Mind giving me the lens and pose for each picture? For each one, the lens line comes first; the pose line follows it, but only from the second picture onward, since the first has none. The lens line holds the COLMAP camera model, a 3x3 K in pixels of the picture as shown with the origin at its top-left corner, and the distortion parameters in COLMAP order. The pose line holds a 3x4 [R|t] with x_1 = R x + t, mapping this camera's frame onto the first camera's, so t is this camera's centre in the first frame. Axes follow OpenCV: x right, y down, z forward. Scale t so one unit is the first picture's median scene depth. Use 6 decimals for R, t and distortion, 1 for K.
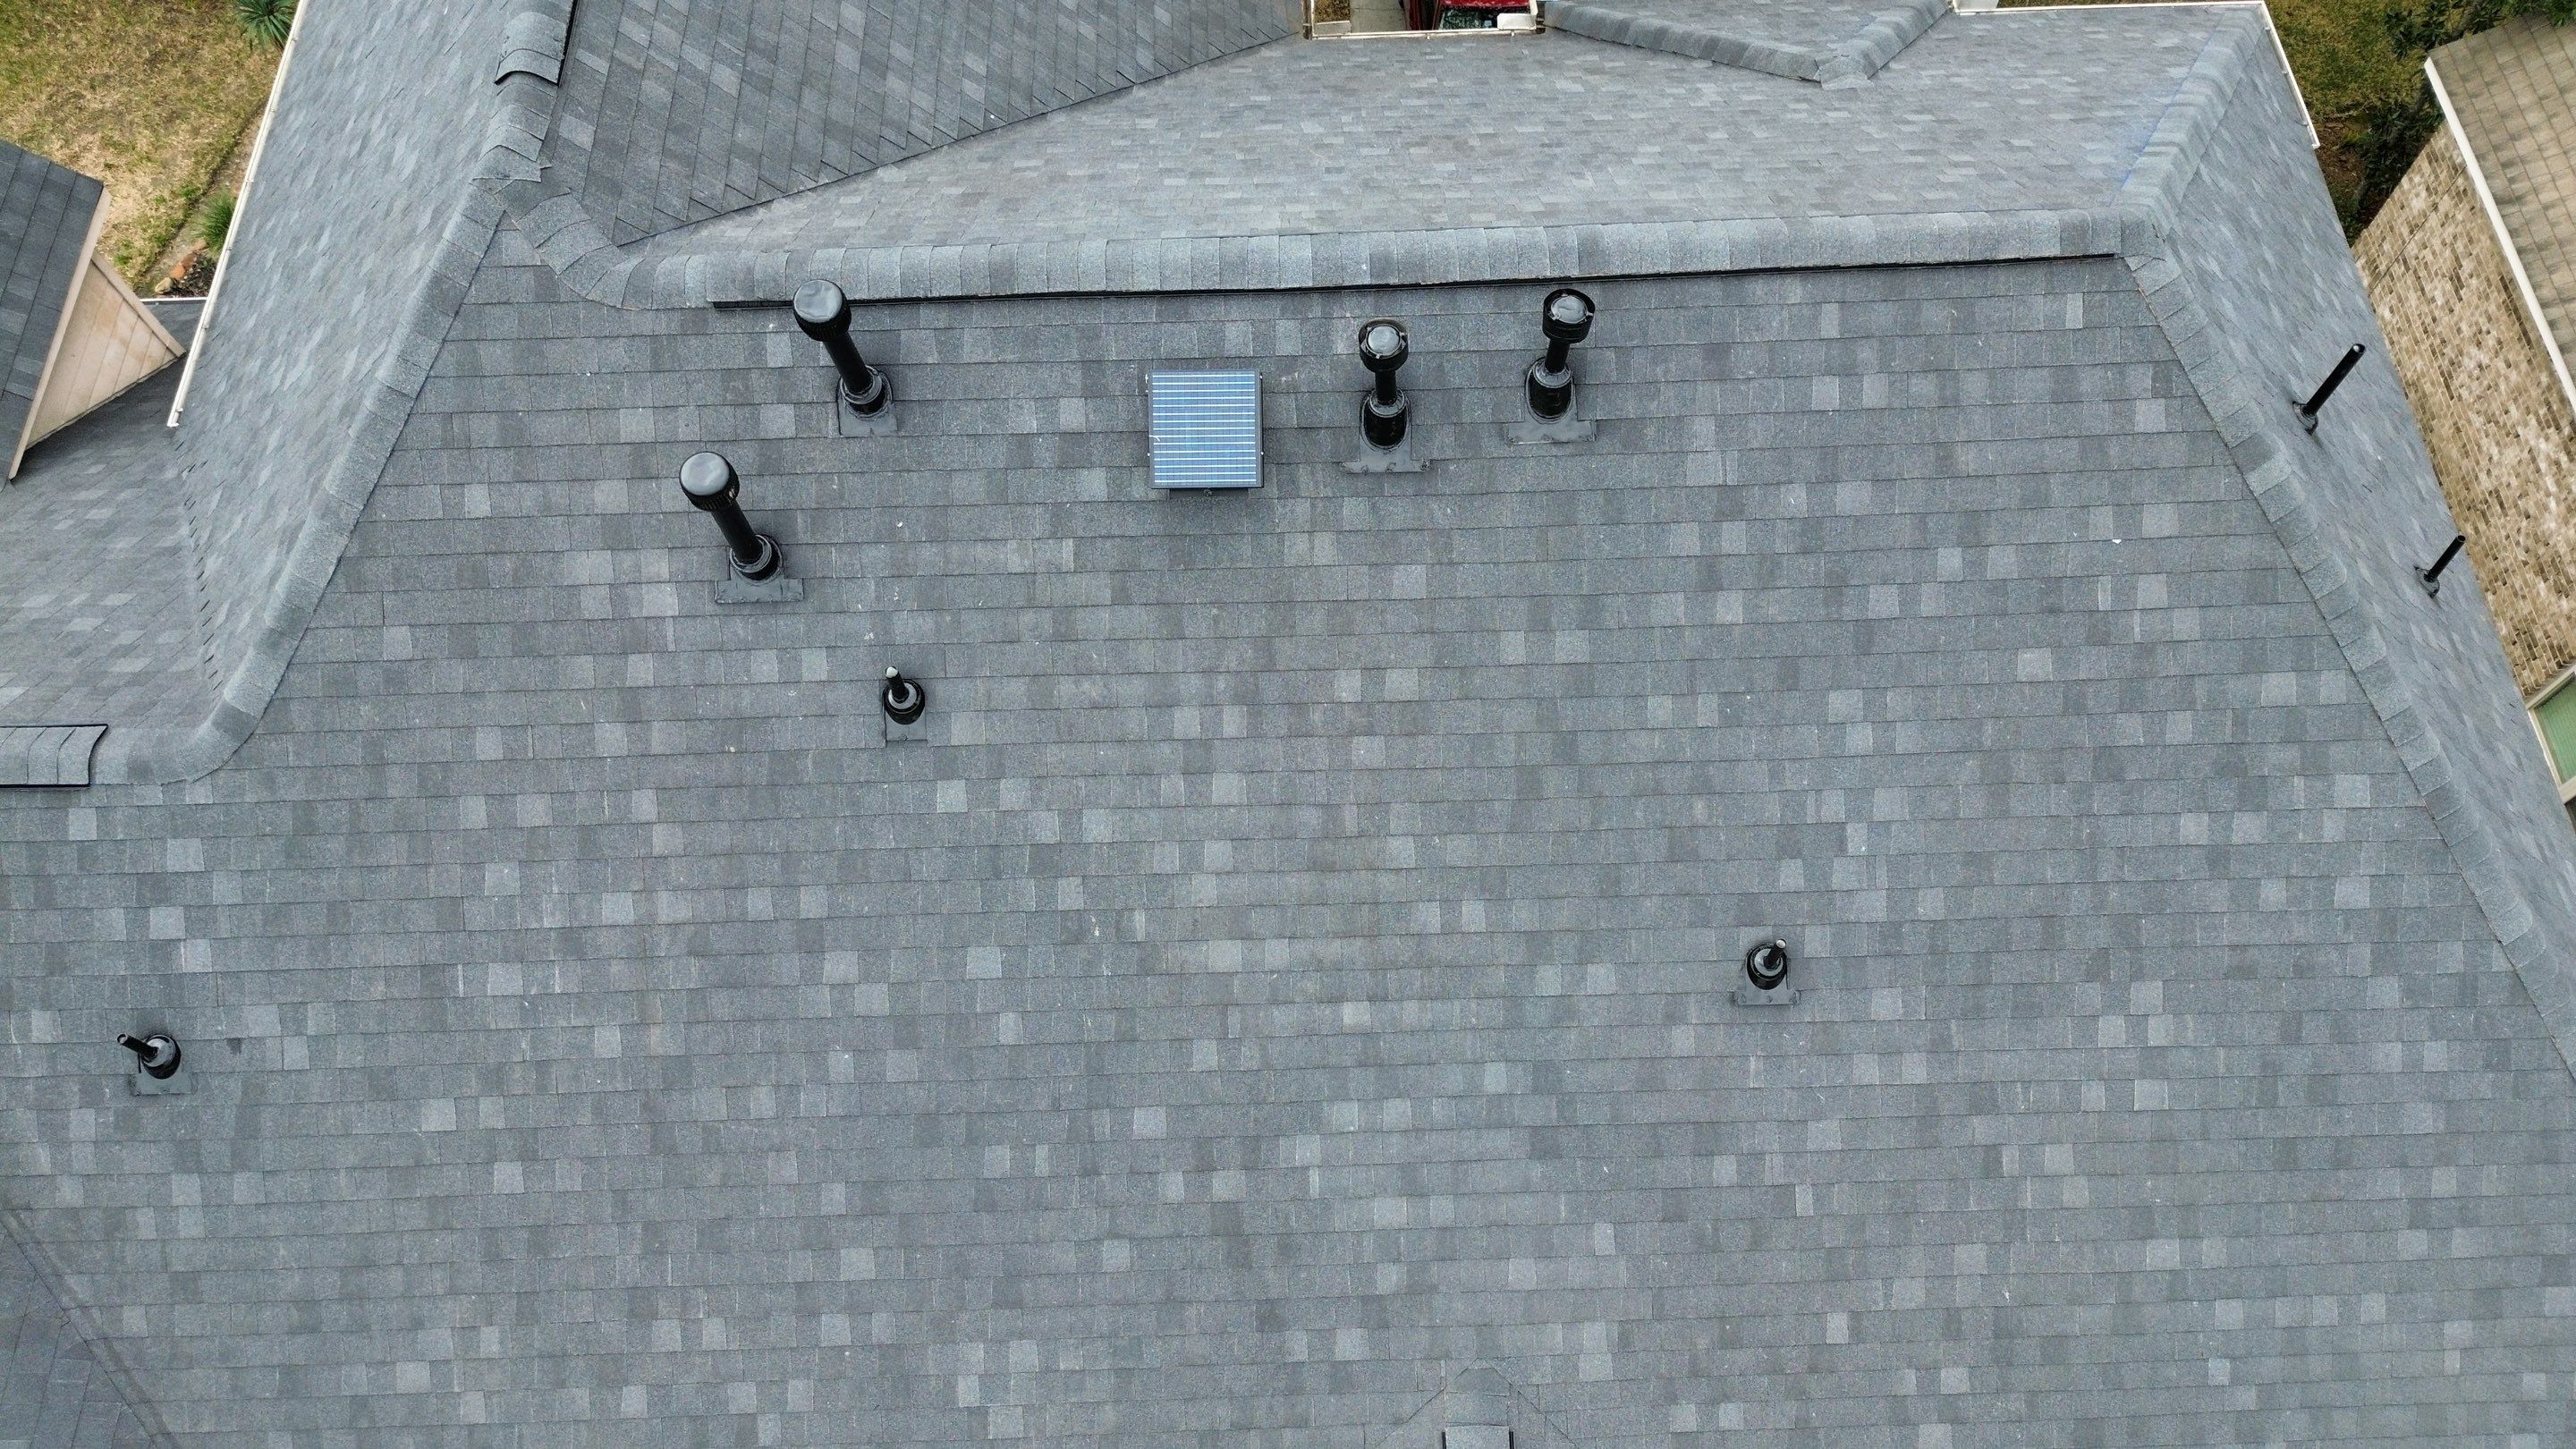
lens RADIAL K [[1819.9, 0, 1294.9], [0, 1819.9, 727.0], [0, 0, 1]] dist [0.084800, -0.088916]
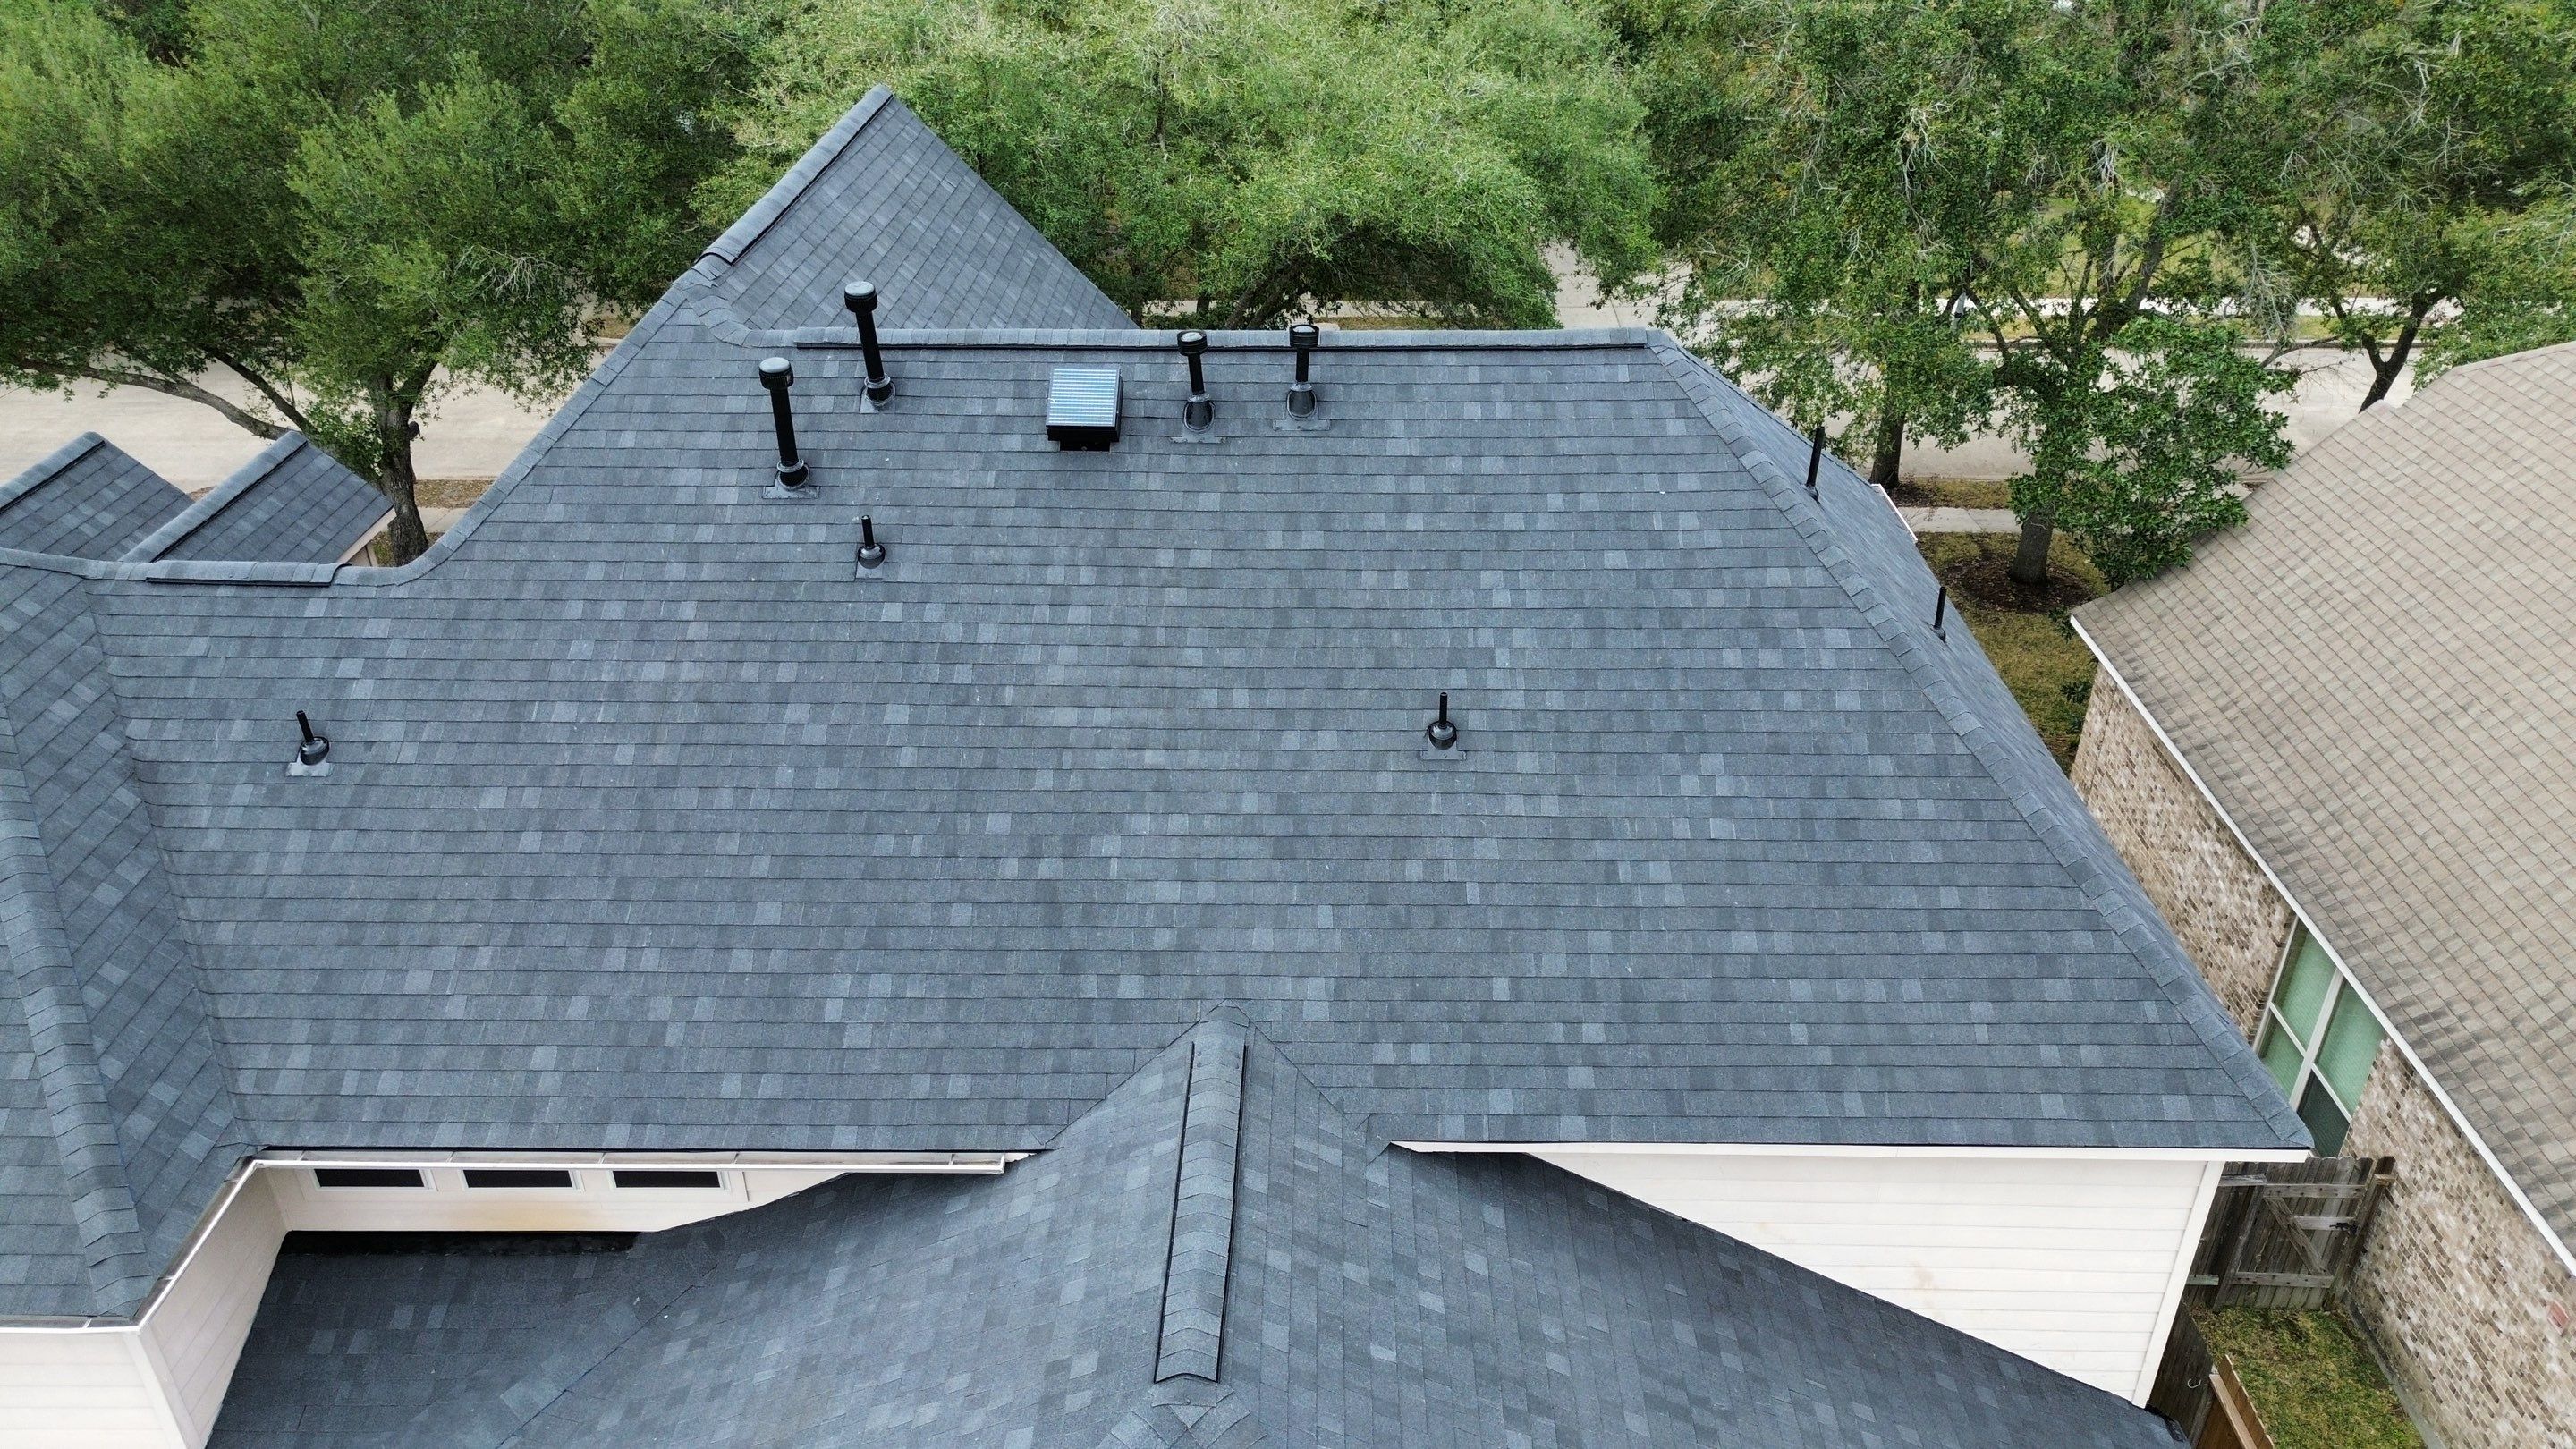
lens RADIAL K [[1819.9, 0, 1292.1], [0, 1819.9, 728.8], [0, 0, 1]] dist [0.084800, -0.088916]
pose [[0.998861, 0.028958, -0.037931, 0.195363], [-0.044654, 0.847525, -0.528874, 0.887129], [0.016833, 0.529965, 0.847853, -0.205442]]
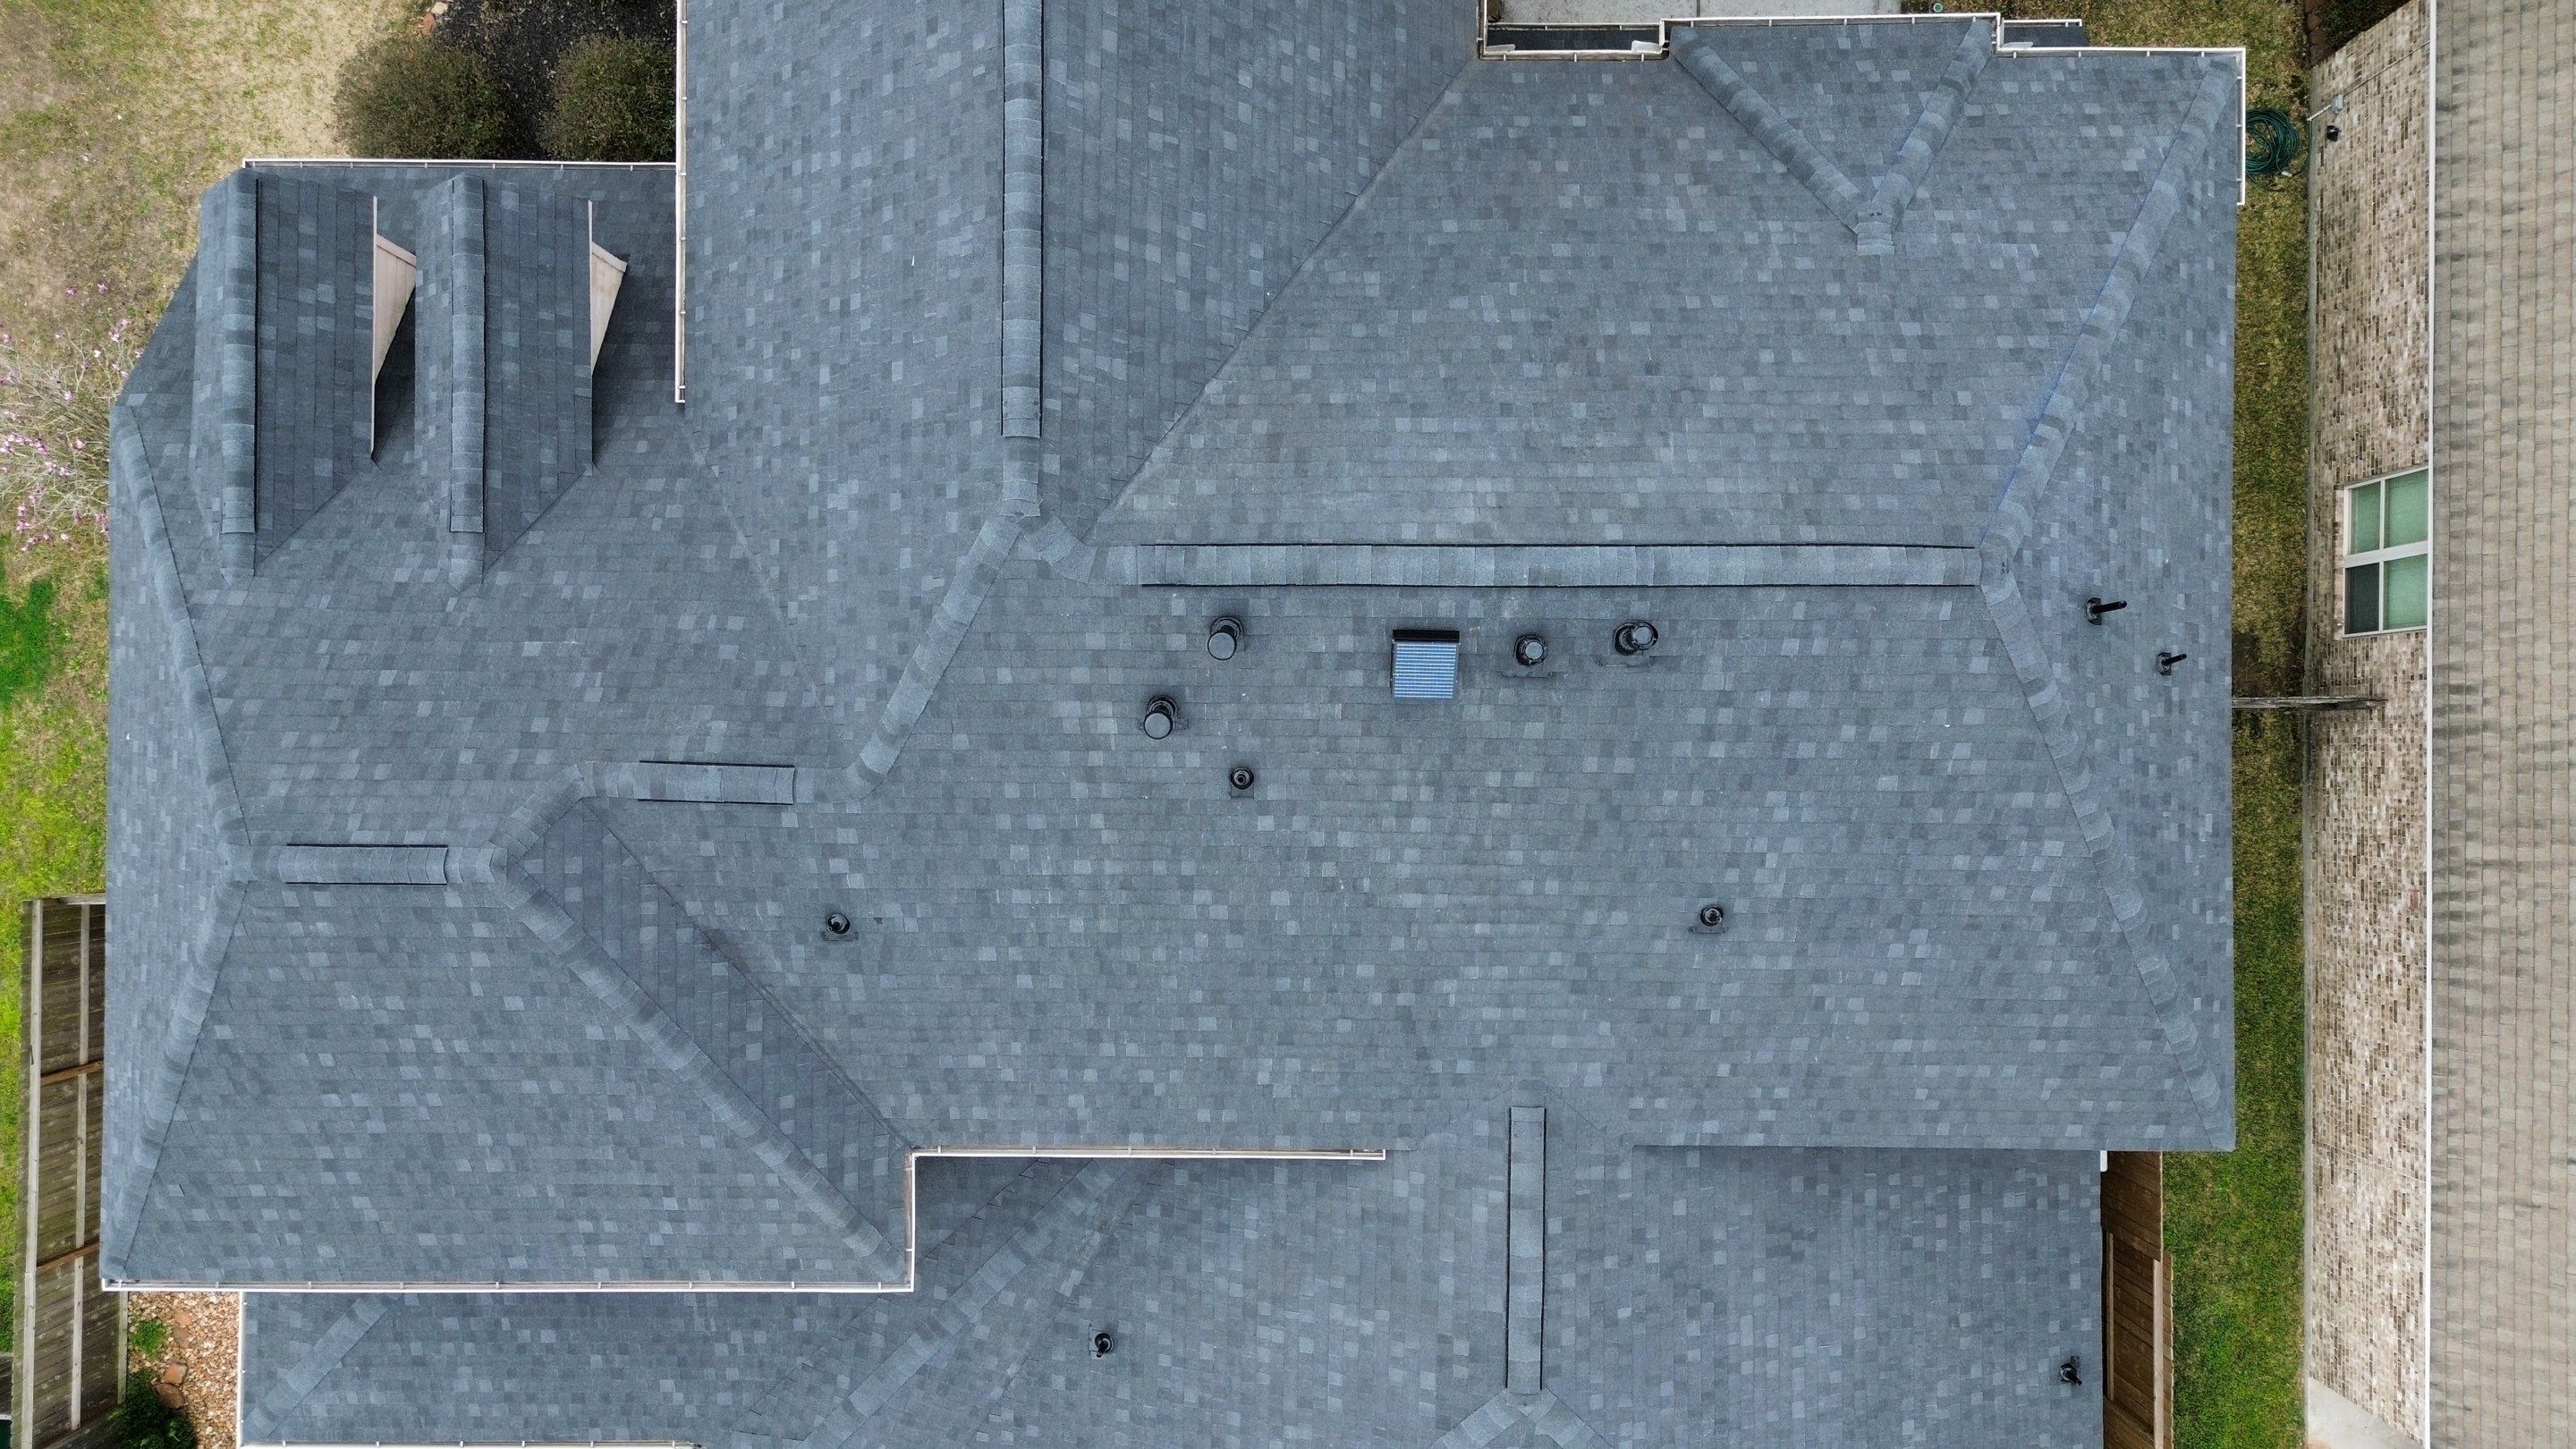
lens RADIAL K [[1819.9, 0, 1291.3], [0, 1819.9, 725.6], [0, 0, 1]] dist [0.084800, -0.088916]
pose [[0.999272, 0.038076, -0.002351, -0.162068], [-0.032850, 0.890171, 0.454441, -0.852619], [0.019396, -0.454033, 0.890774, -0.538850]]
